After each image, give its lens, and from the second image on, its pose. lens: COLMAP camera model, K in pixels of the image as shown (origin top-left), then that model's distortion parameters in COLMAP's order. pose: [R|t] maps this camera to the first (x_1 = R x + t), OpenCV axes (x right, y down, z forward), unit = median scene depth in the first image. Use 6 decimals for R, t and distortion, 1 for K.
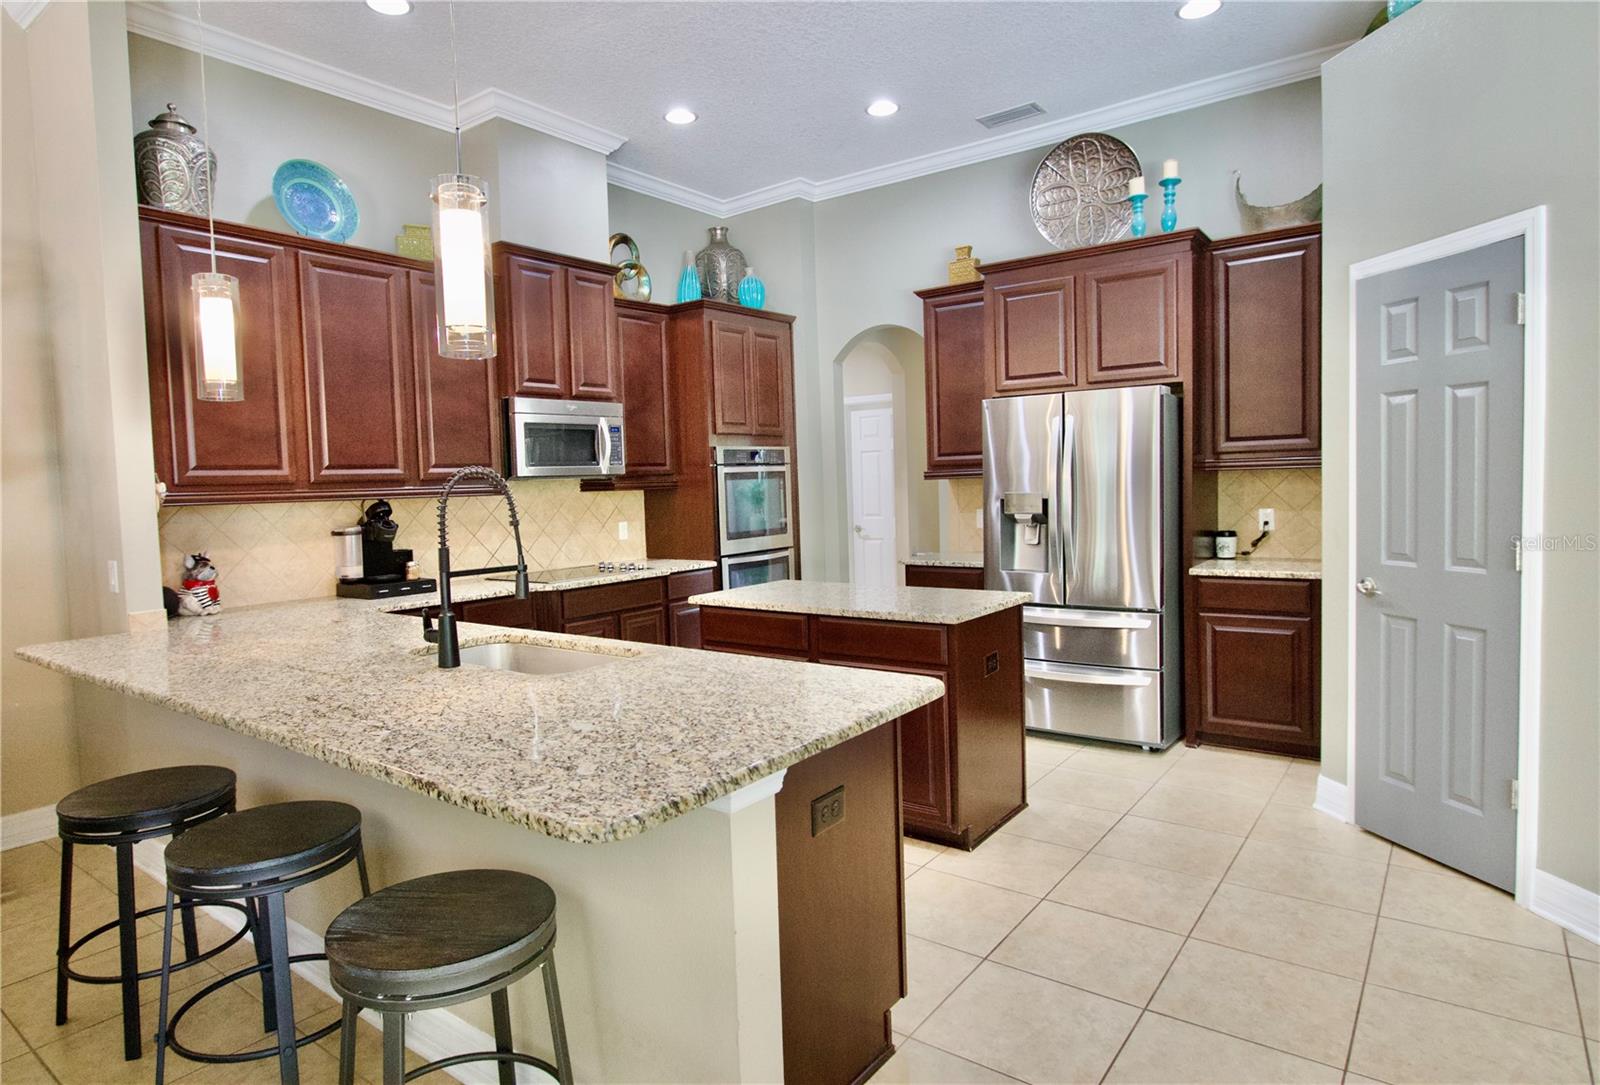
lens RADIAL K [[908.2, 0, 775.2], [0, 908.2, 530.3], [0, 0, 1]] dist [-0.003538, -0.001115]
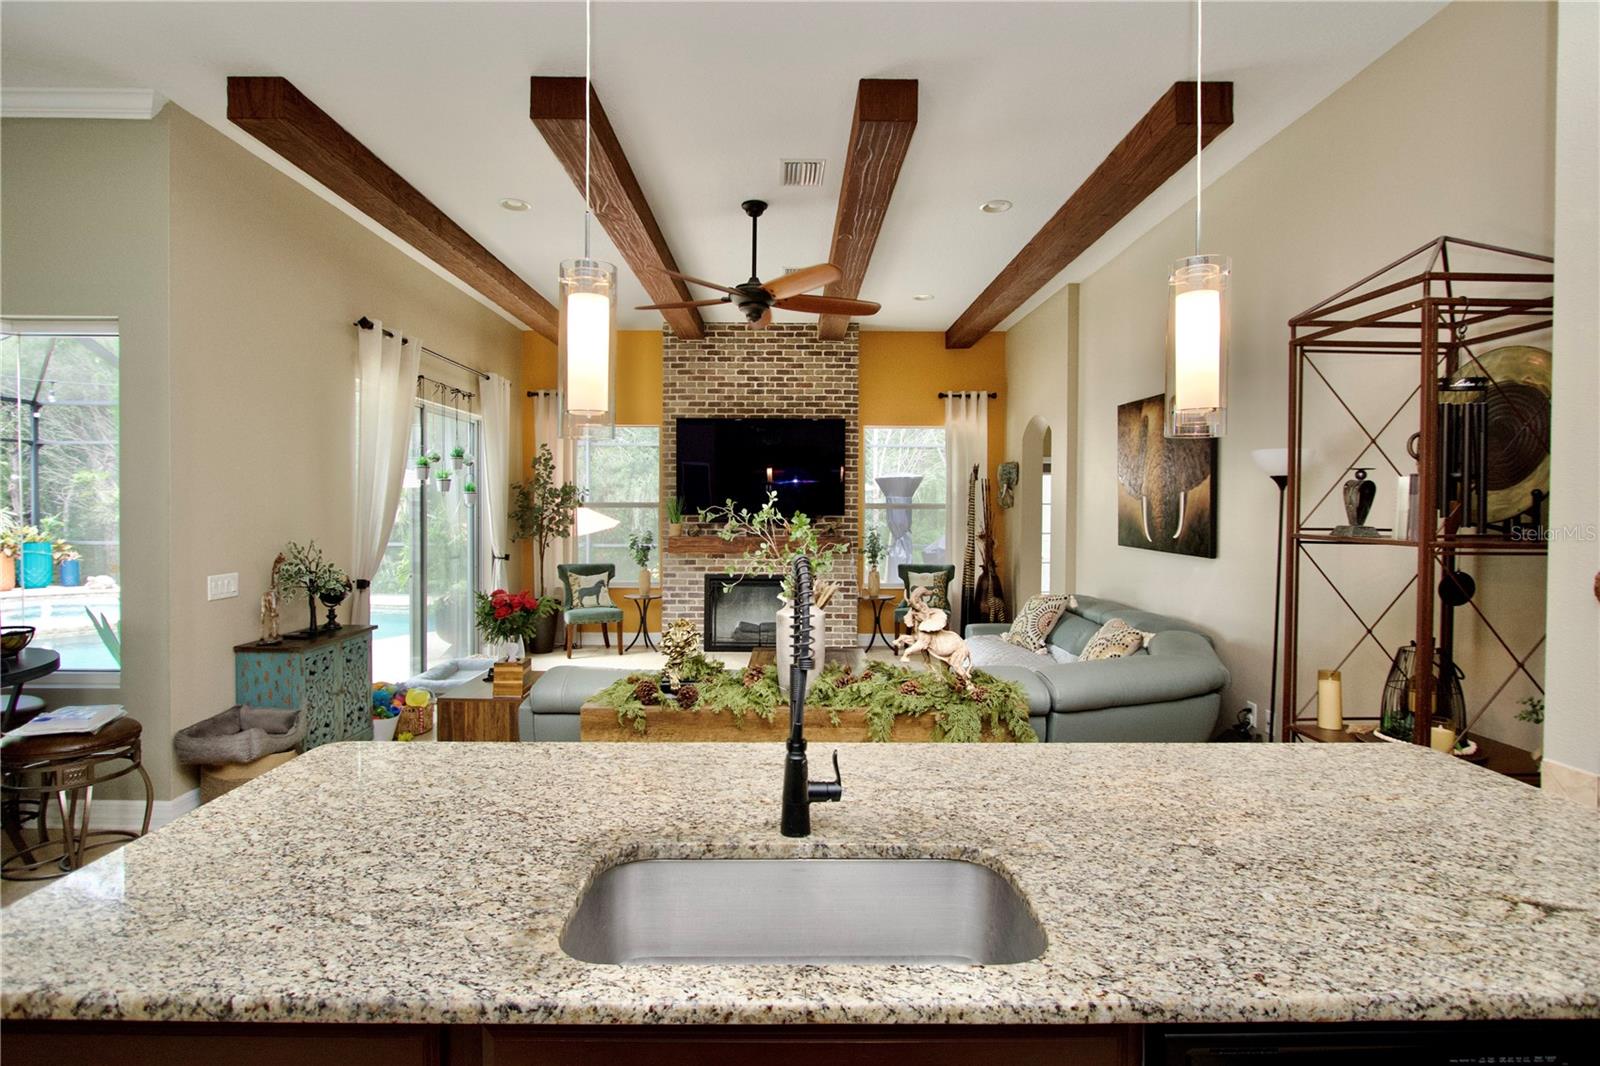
lens RADIAL K [[792.1, 0, 789.9], [0, 792.1, 522.0], [0, 0, 1]] dist [-0.018111, 0.001280]
pose [[-0.791382, 0.040176, -0.610000, 0.006028], [-0.015246, 0.996231, 0.085393, -0.075359], [0.611131, 0.076879, -0.787787, 0.768408]]
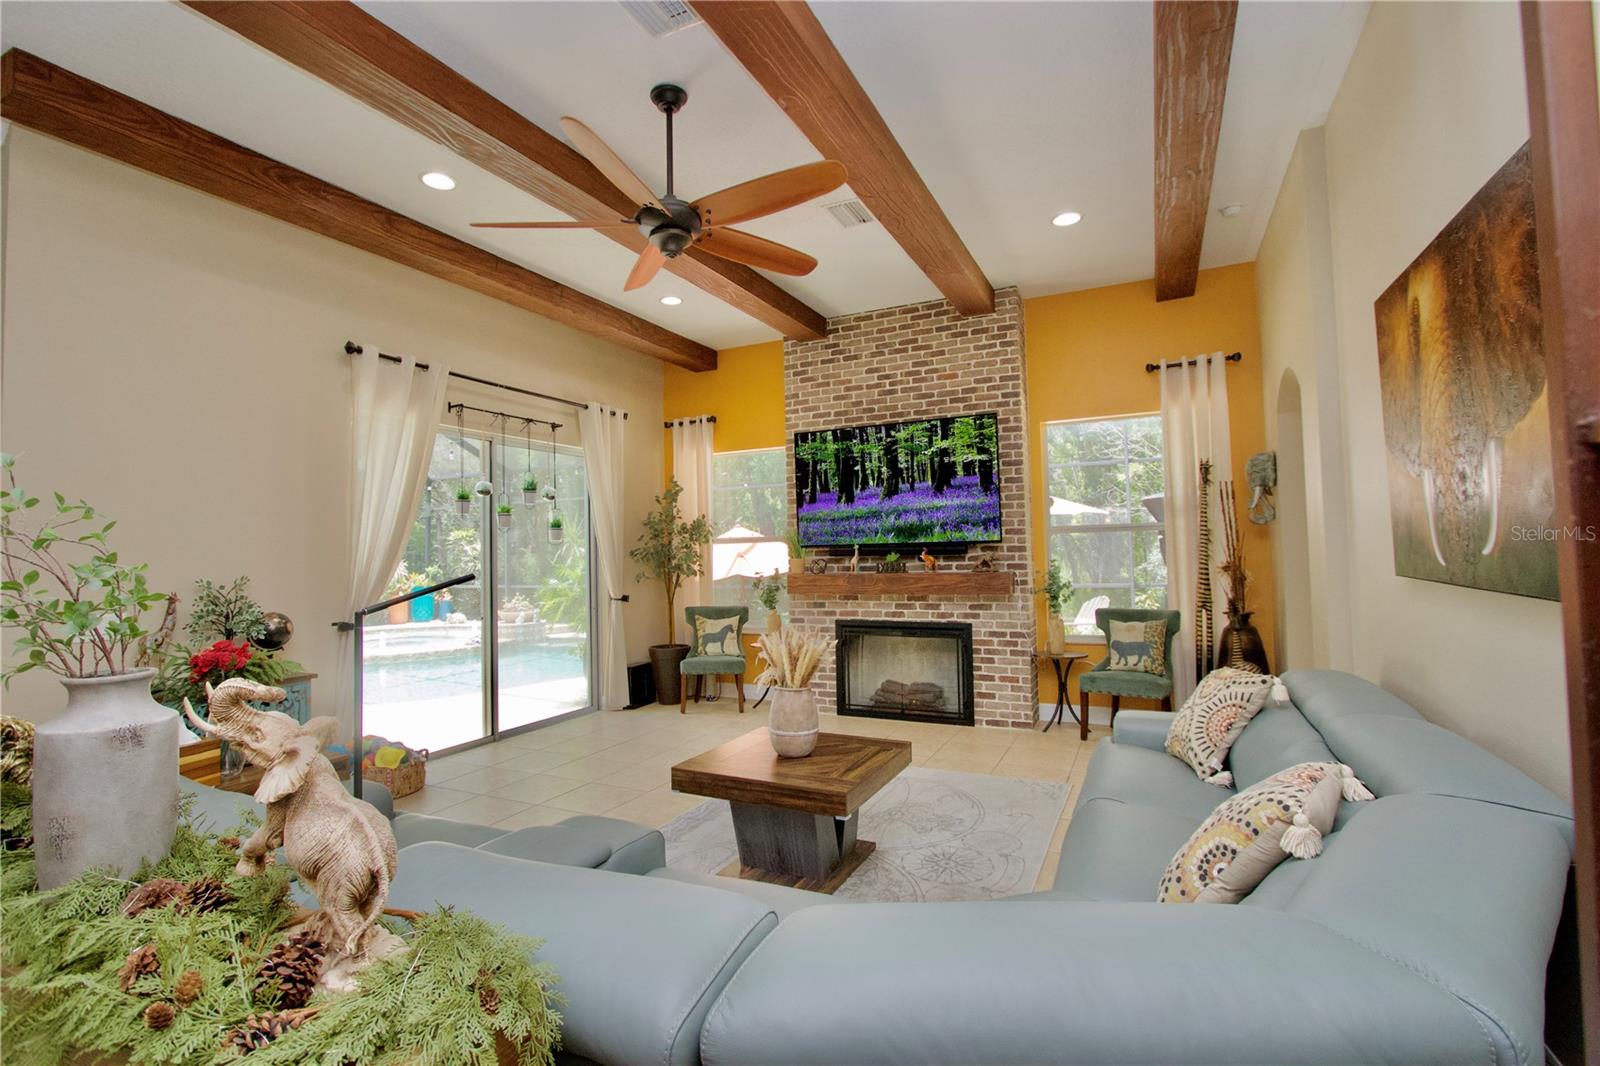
lens RADIAL K [[739.4, 0, 791.9], [0, 739.4, 524.7], [0, 0, 1]] dist [-0.018293, 0.002328]
pose [[-0.979501, 0.045862, -0.196148, -0.564696], [0.041944, 0.998830, 0.024083, -0.017010], [0.197023, 0.015362, -0.980278, 0.583657]]
